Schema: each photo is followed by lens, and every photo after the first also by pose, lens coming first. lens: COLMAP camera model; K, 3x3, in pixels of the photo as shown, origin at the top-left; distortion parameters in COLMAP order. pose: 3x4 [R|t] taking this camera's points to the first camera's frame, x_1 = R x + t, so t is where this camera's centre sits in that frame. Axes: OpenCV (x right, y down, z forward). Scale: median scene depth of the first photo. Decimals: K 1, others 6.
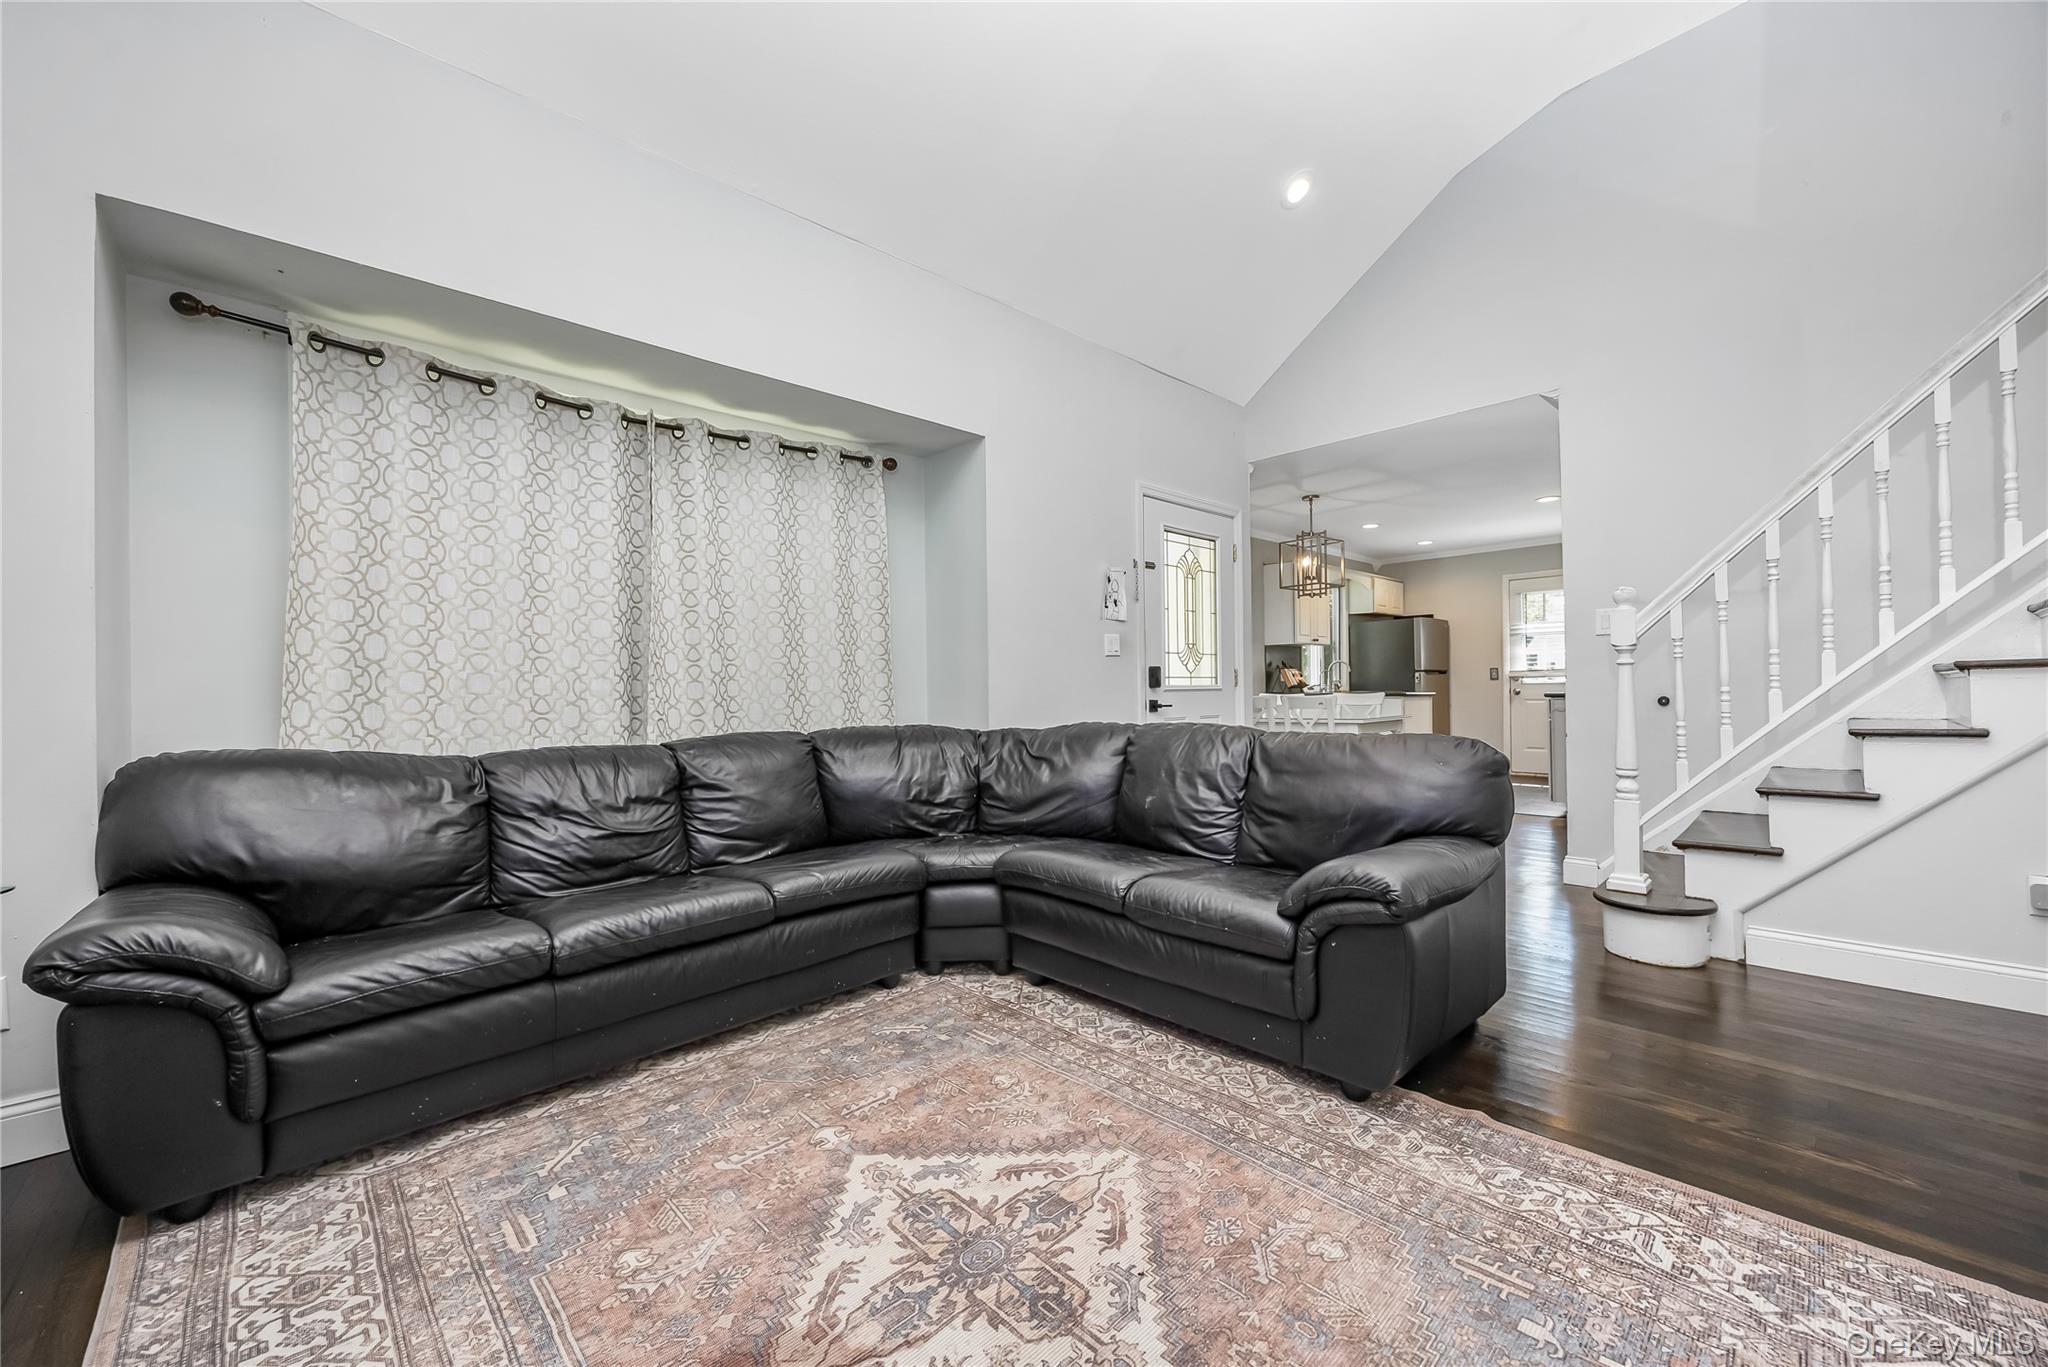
lens RADIAL K [[789.3, 0, 1028.7], [0, 789.3, 692.2], [0, 0, 1]] dist [-0.001524, -0.000086]
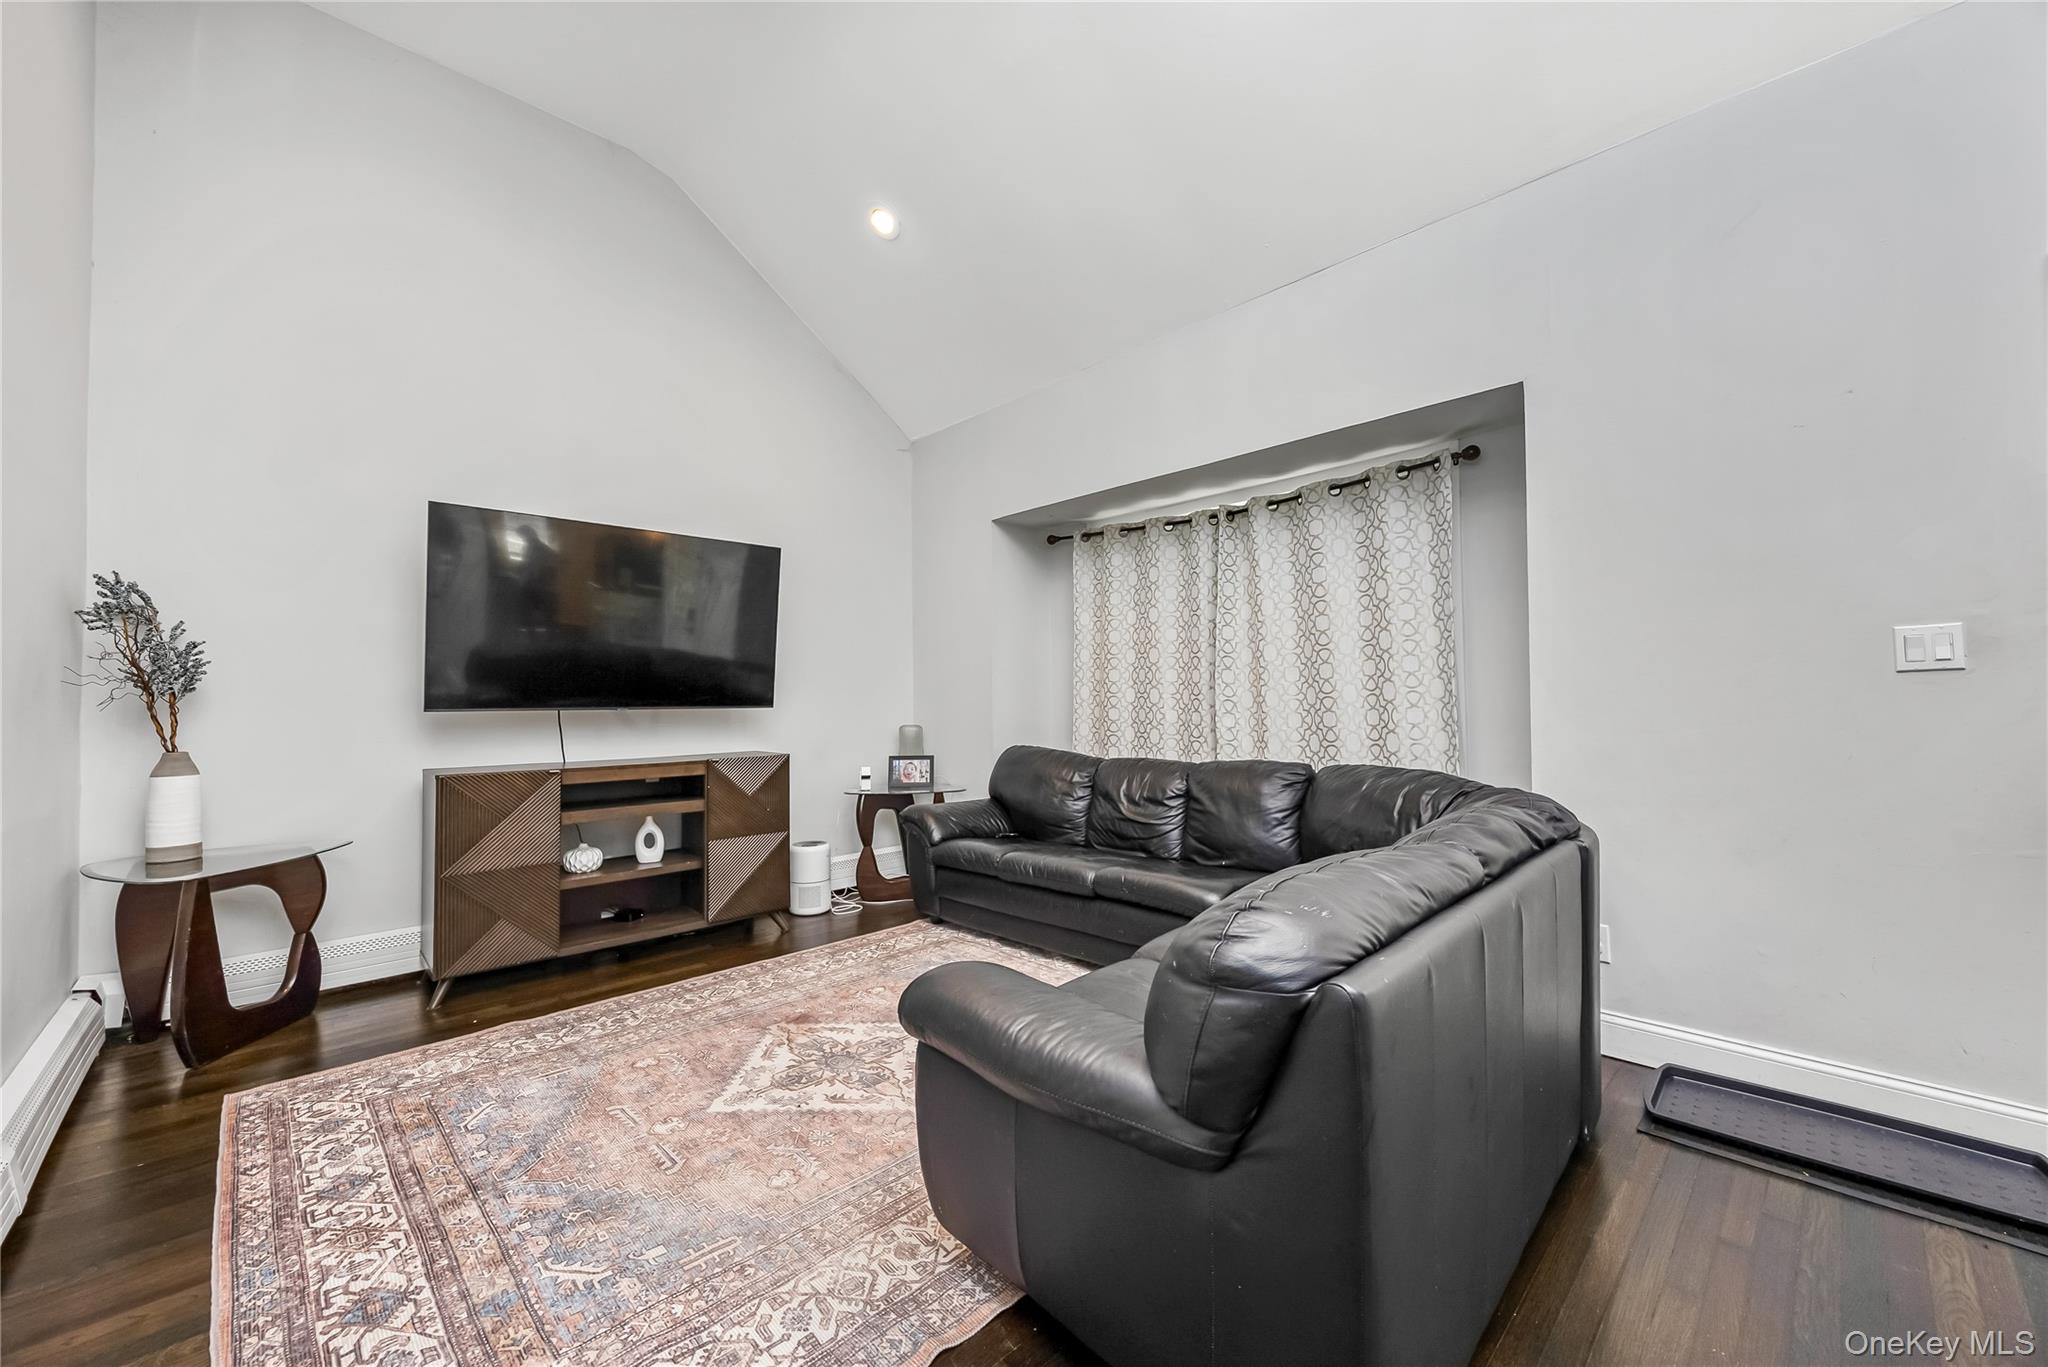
lens RADIAL K [[789.3, 0, 1032.4], [0, 789.3, 683.7], [0, 0, 1]] dist [-0.001524, -0.000086]
pose [[0.012854, -0.006682, -0.999895, 1.654280], [0.008221, 0.999945, -0.006576, -0.117228], [0.999884, -0.008136, 0.012909, 1.353285]]
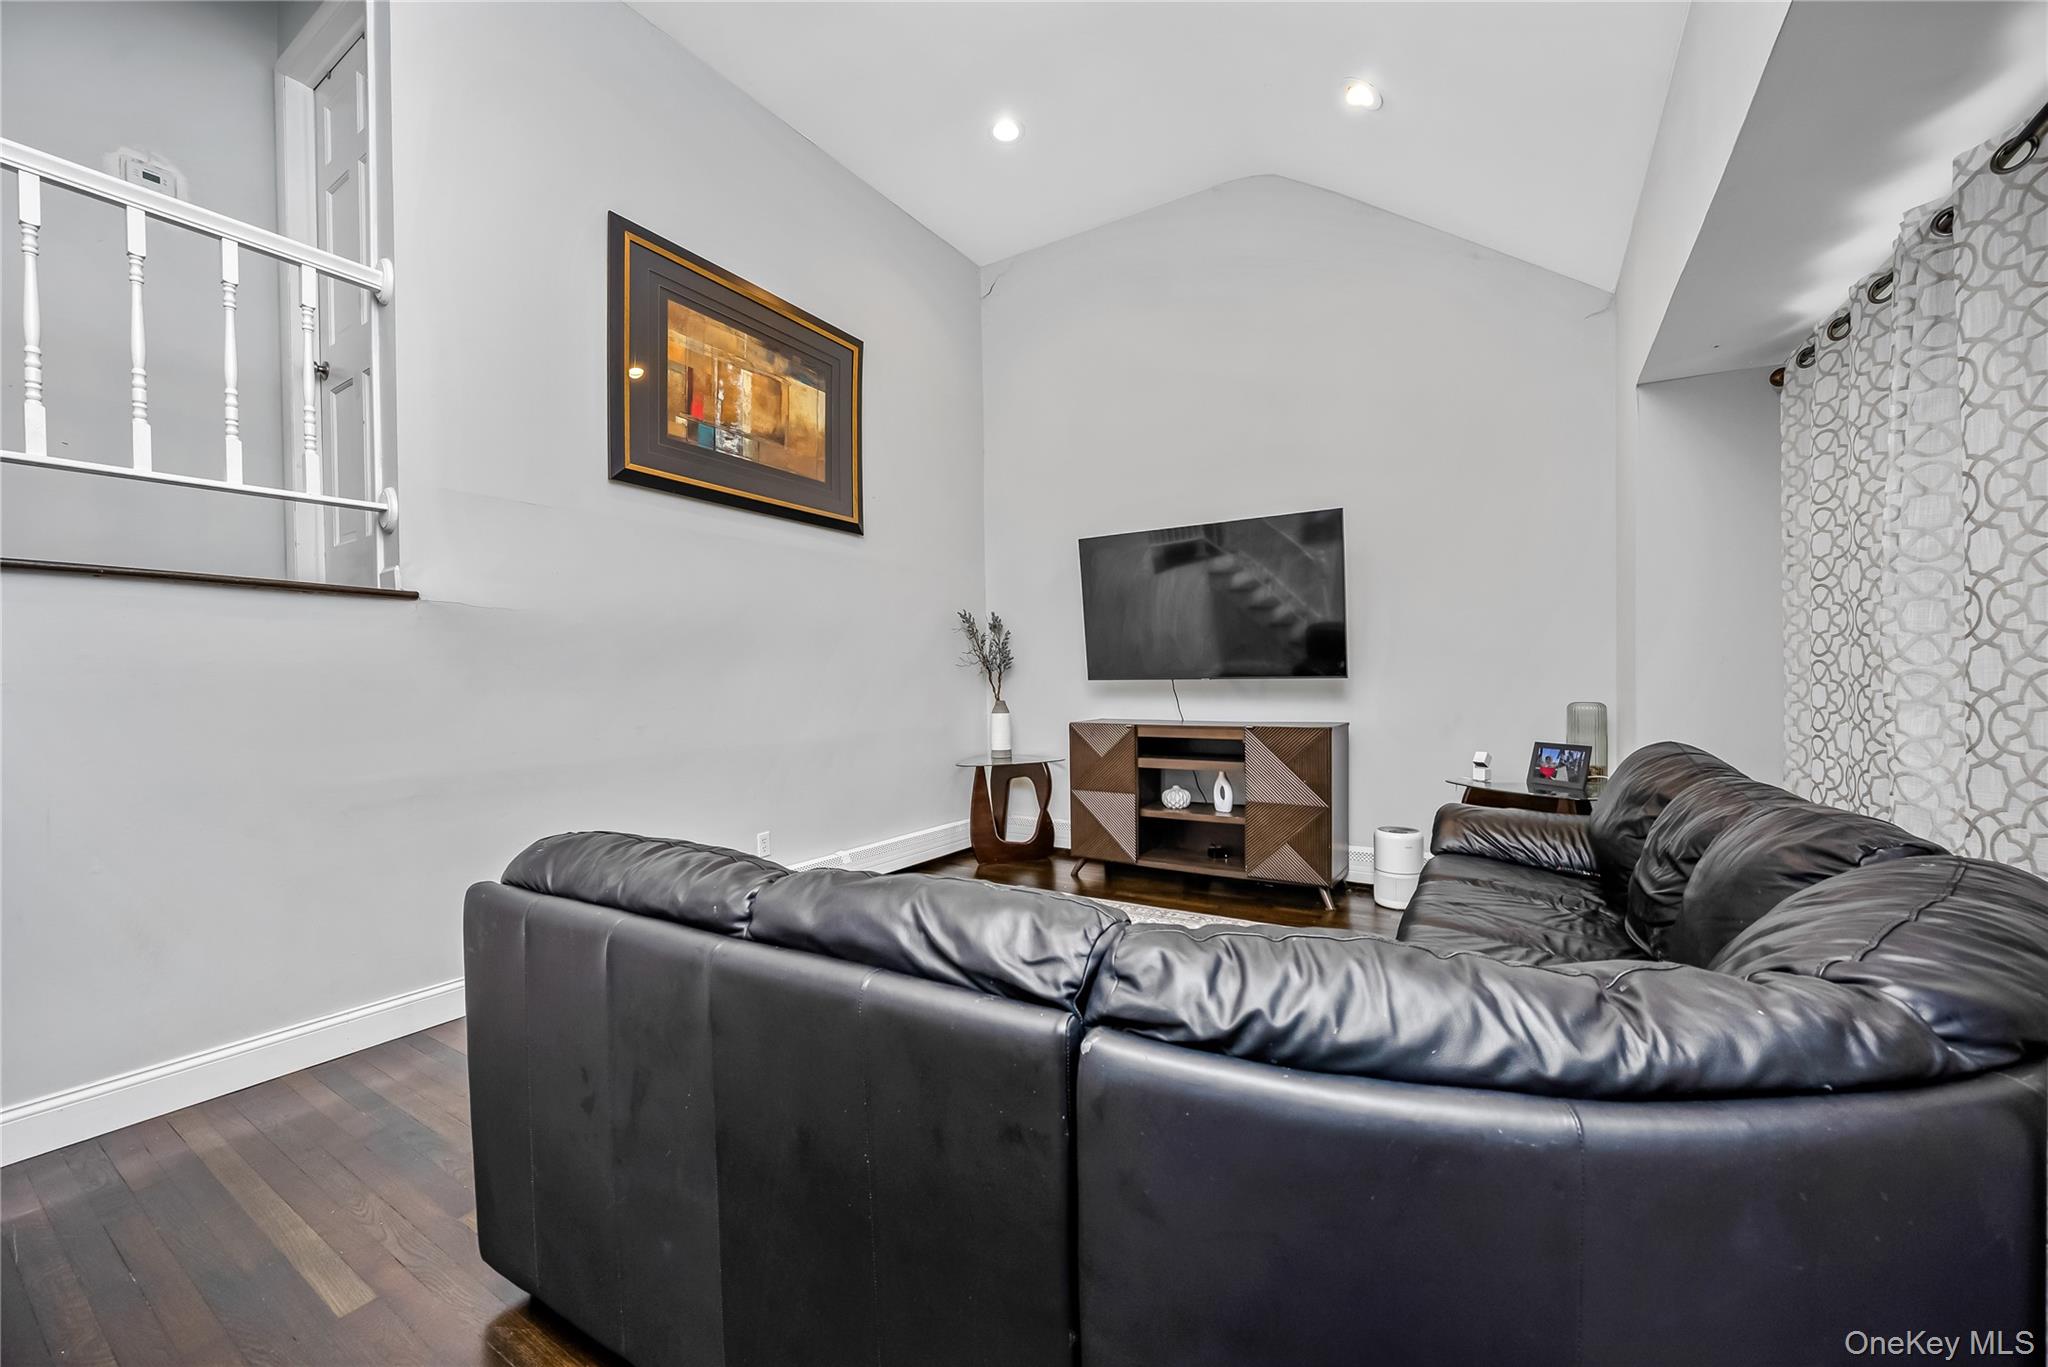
lens RADIAL K [[789.3, 0, 1000.5], [0, 789.3, 681.9], [0, 0, 1]] dist [-0.001524, -0.000086]
pose [[-0.966590, 0.028867, -0.254697, 0.600856], [0.027234, 0.999580, 0.009933, -0.102432], [0.254877, 0.002665, -0.966970, 2.810123]]
